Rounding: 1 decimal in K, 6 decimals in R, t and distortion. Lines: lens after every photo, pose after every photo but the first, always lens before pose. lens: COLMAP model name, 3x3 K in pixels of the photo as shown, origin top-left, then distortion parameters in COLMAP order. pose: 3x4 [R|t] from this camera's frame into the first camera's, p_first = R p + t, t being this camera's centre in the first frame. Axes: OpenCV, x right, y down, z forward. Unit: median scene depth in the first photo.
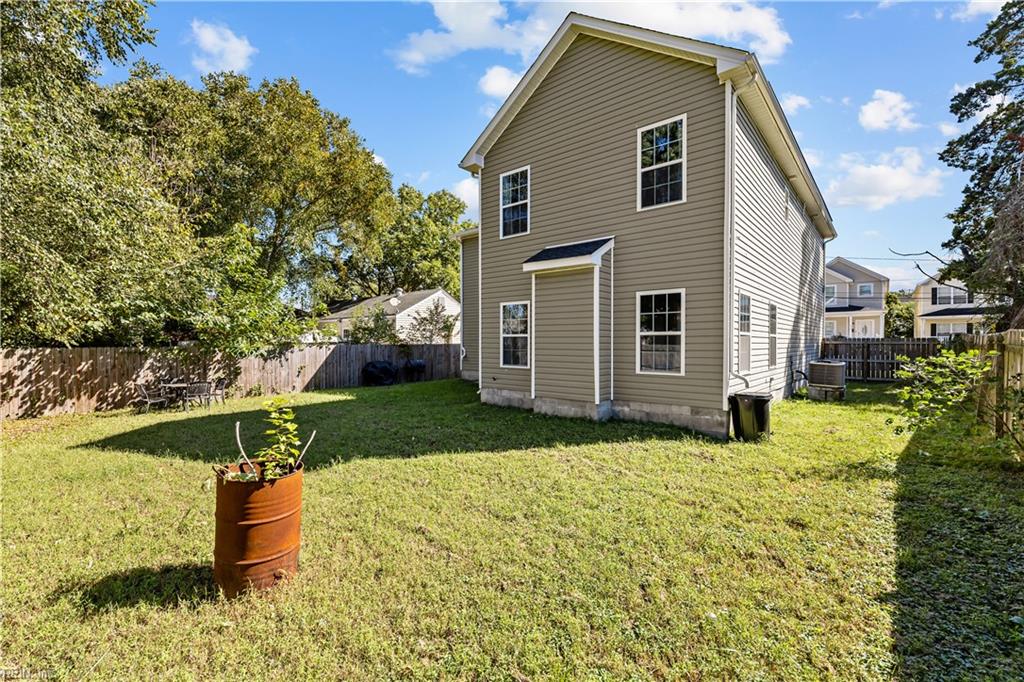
lens RADIAL K [[444.5, 0, 512.6], [0, 444.5, 340.9], [0, 0, 1]] dist [0.000340, -0.000041]
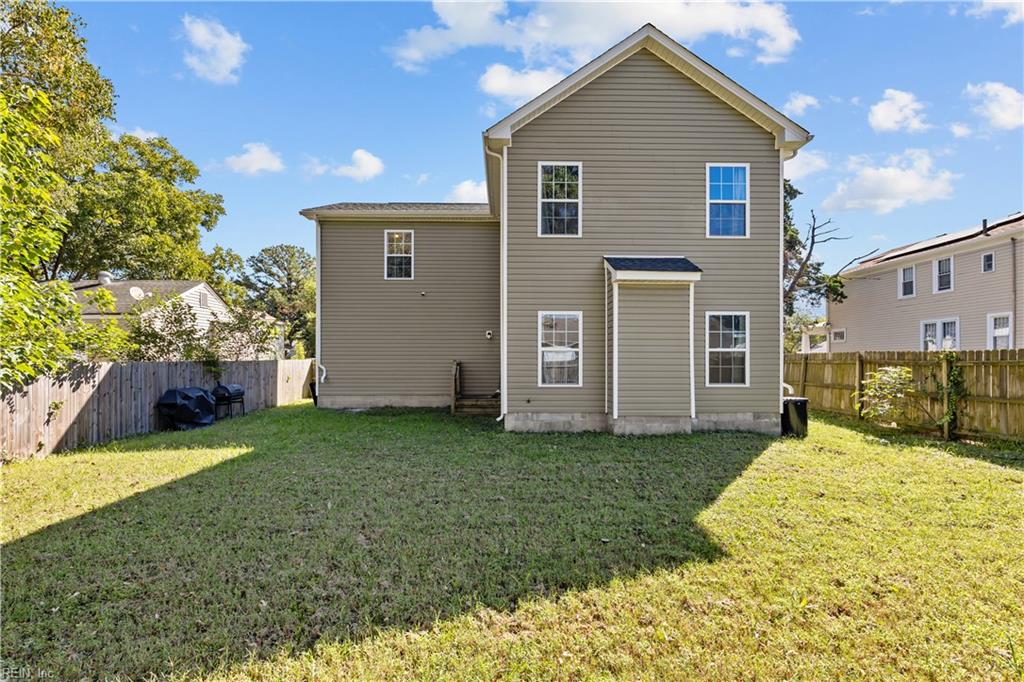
lens RADIAL K [[444.5, 0, 512.3], [0, 444.5, 351.4], [0, 0, 1]] dist [0.000340, -0.000041]
pose [[0.749000, 0.012538, 0.662451, -0.759723], [-0.003464, 0.999881, -0.015008, 0.005286], [-0.662561, 0.008947, 0.748955, 0.479129]]
